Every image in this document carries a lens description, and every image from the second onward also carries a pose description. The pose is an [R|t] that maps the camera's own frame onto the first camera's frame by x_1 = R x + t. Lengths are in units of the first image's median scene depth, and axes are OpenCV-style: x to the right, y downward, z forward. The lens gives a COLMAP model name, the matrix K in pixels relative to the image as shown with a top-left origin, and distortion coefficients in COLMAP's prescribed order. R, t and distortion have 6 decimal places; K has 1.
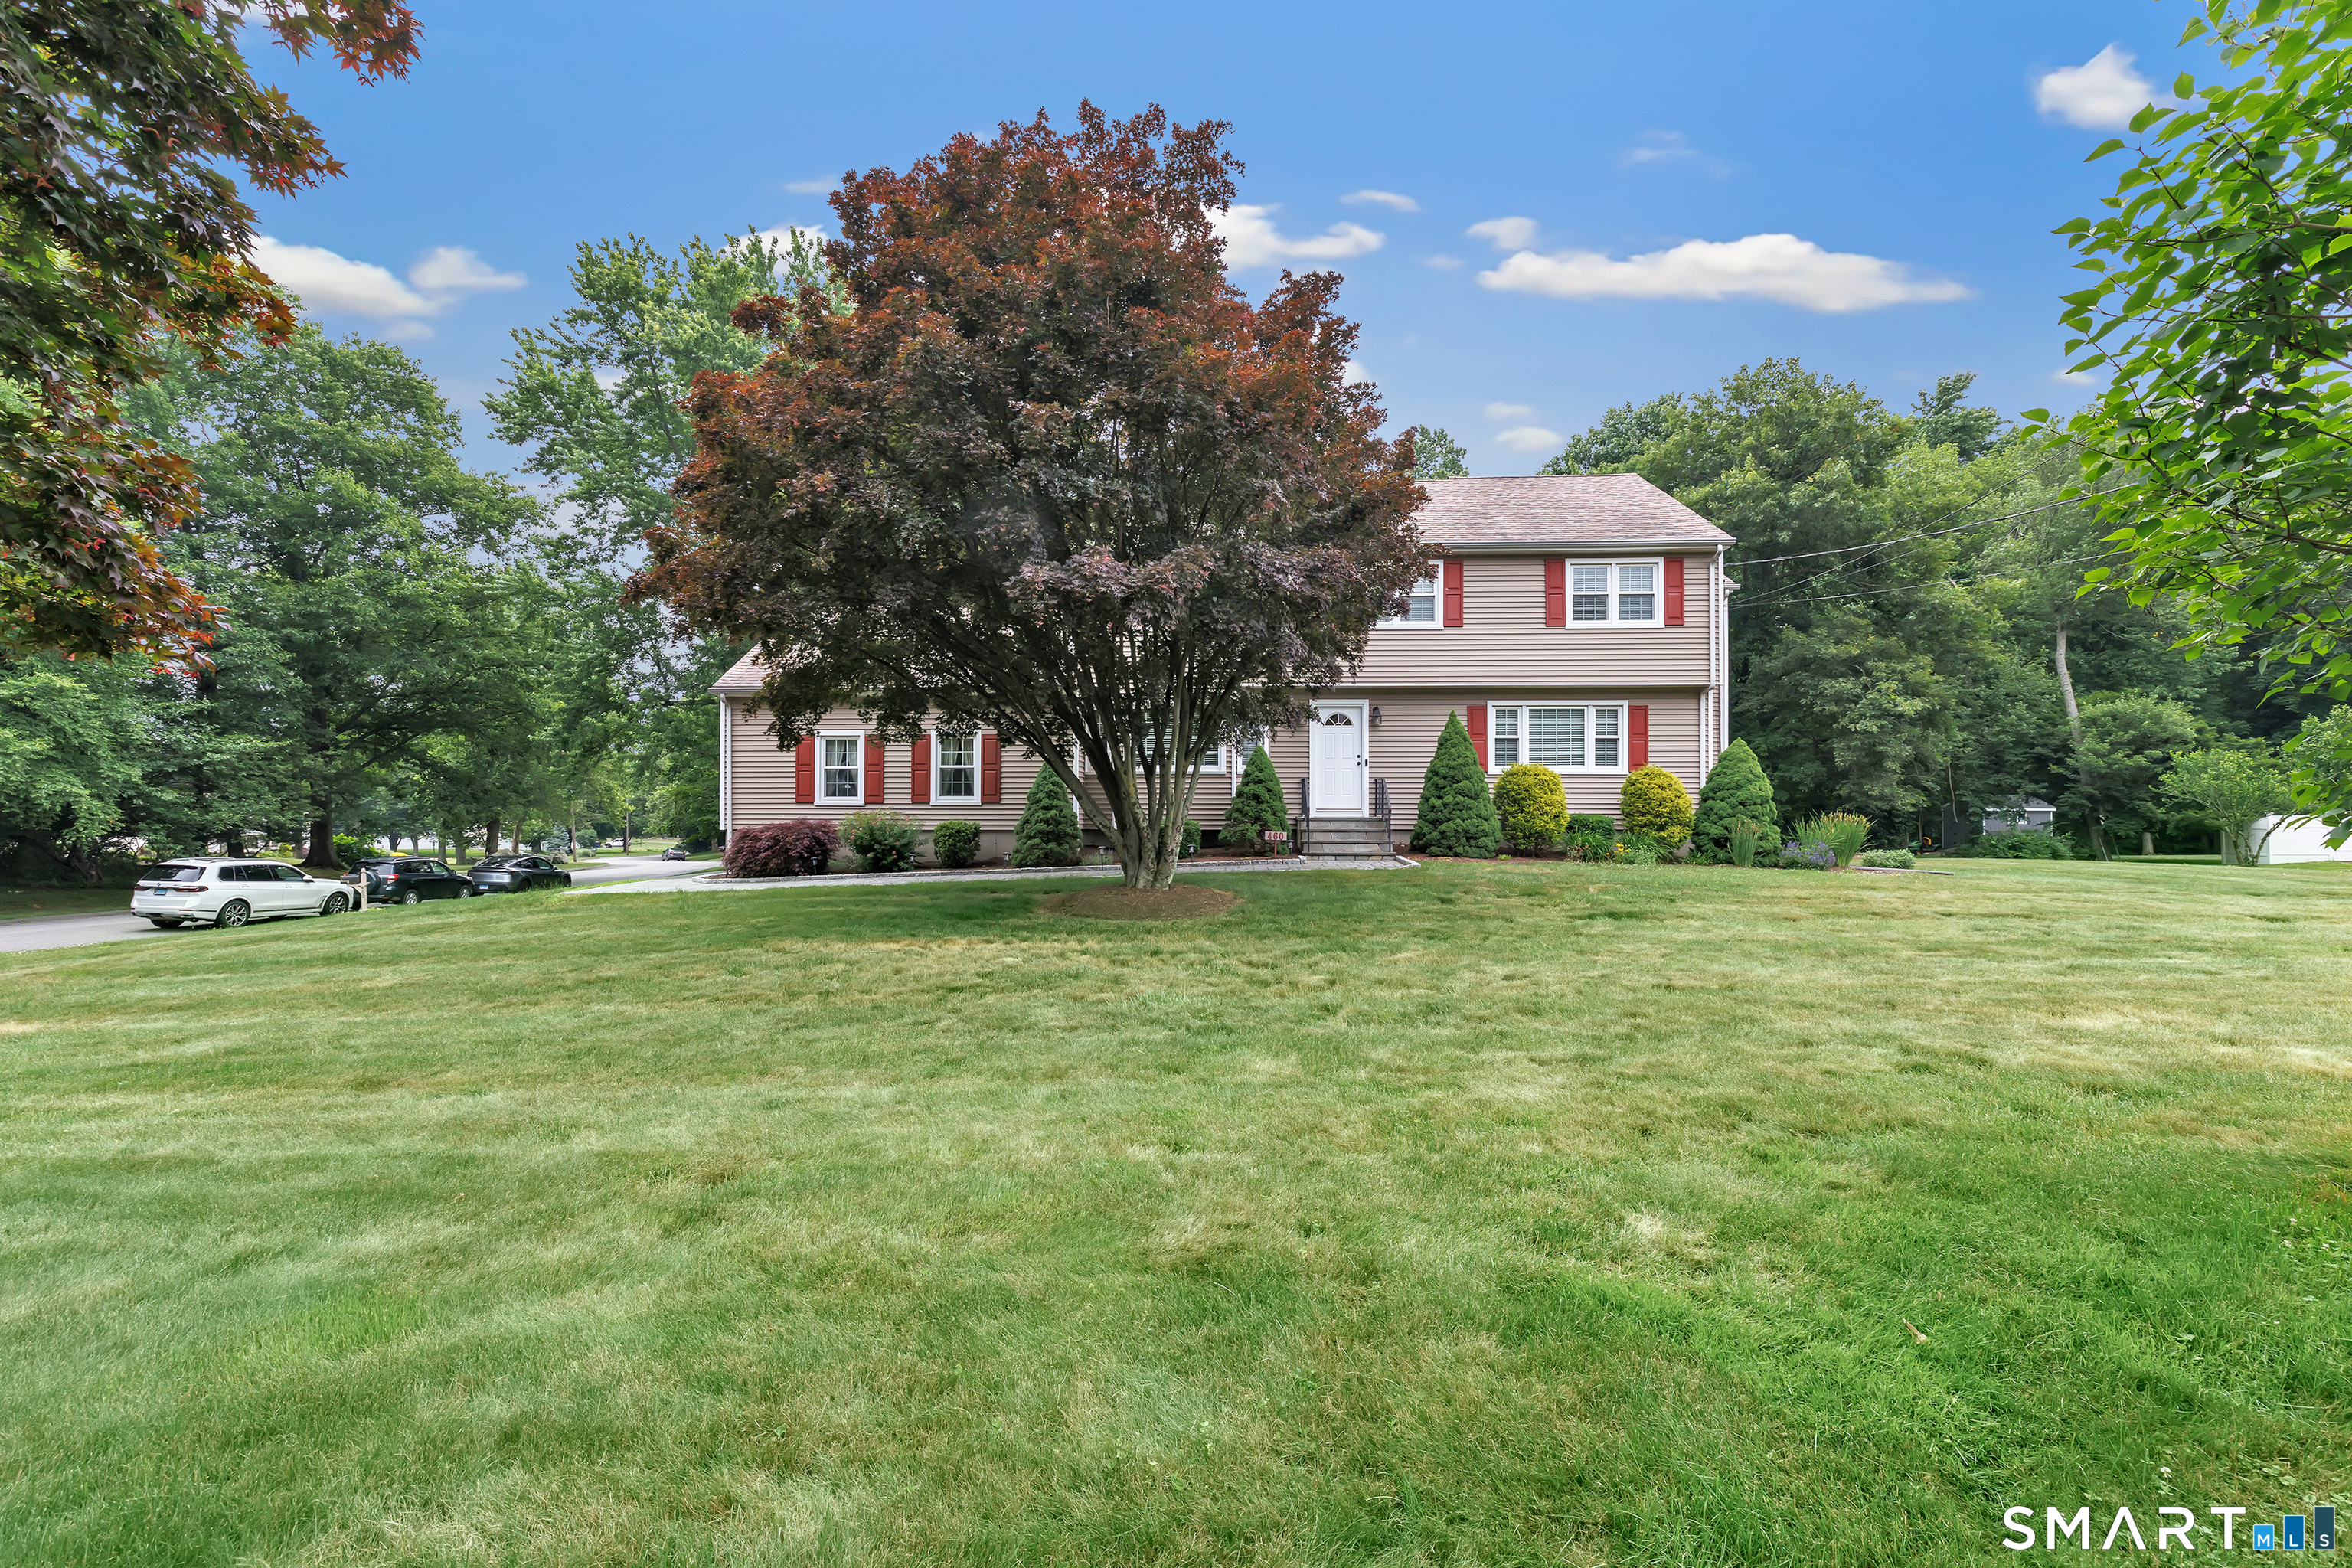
lens RADIAL K [[1055.6, 0, 1176.0], [0, 1055.6, 784.0], [0, 0, 1]] dist [0.000180, 0.000014]
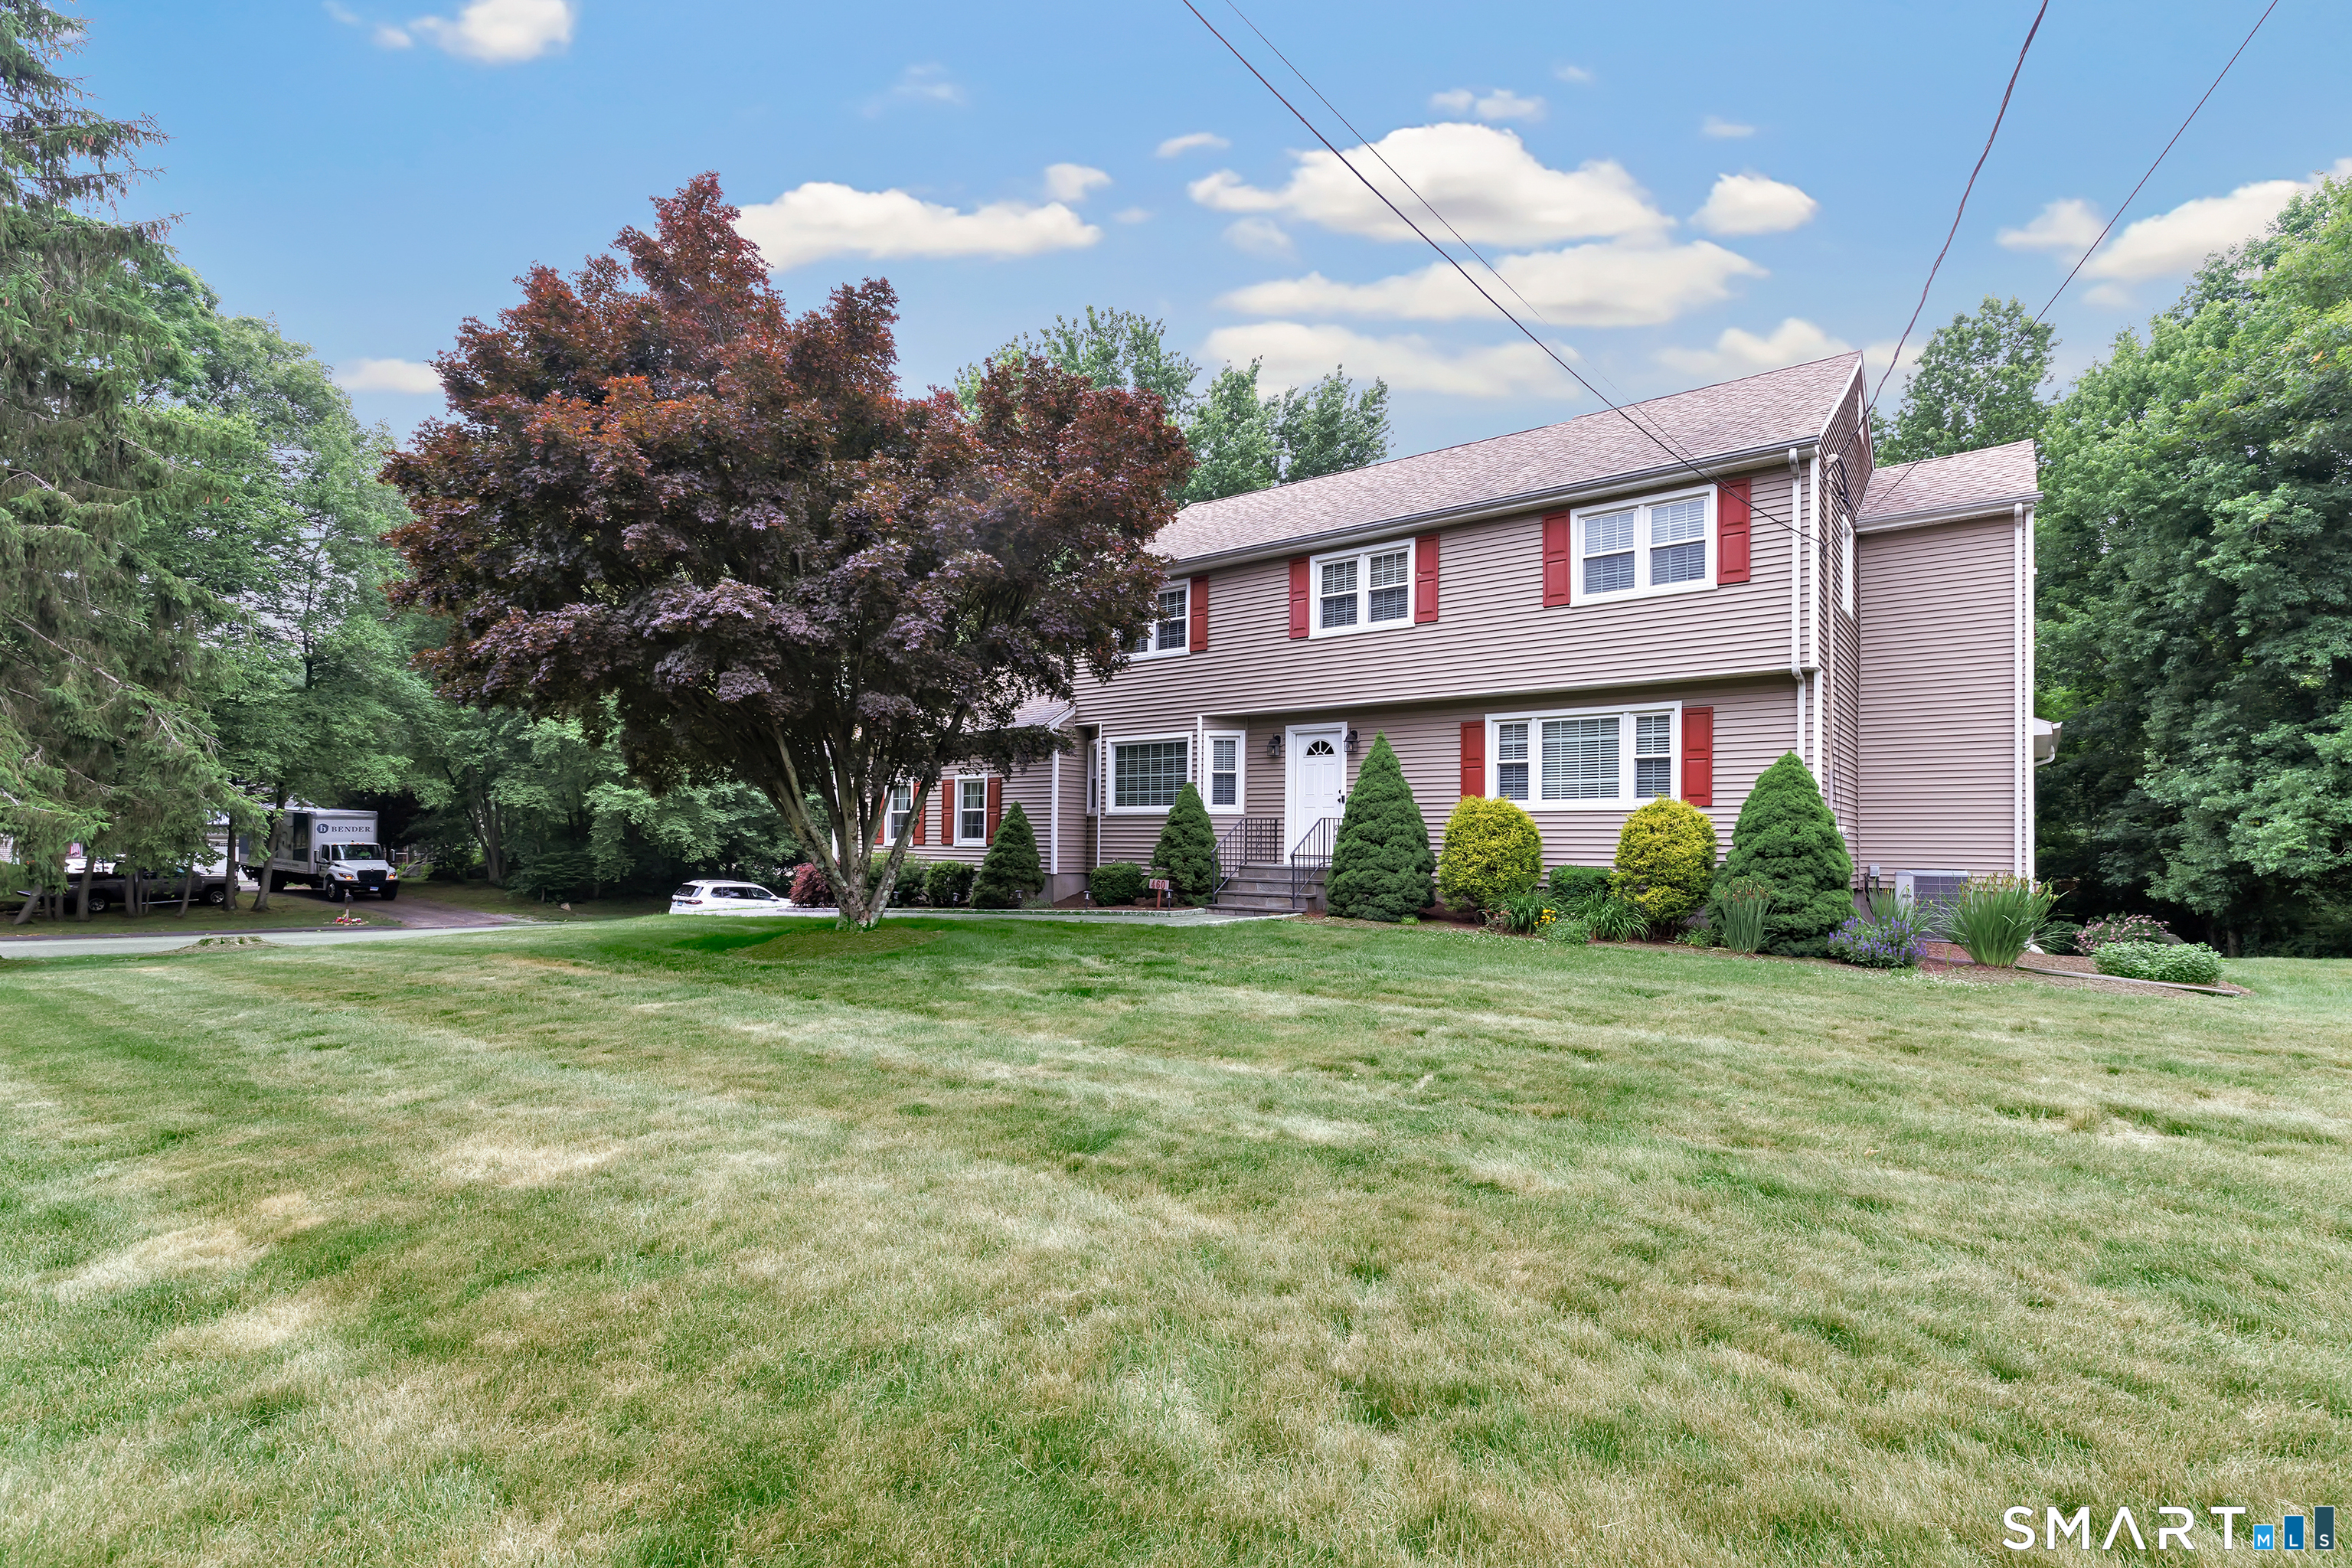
lens RADIAL K [[1711.9, 0, 1176.0], [0, 1711.9, 784.0], [0, 0, 1]] dist [-0.002867, -0.001012]
pose [[0.638288, -0.017667, -0.769595, 1.090086], [0.010776, 0.999844, -0.014016, -0.014667], [0.769722, 0.000653, 0.638379, 0.055759]]
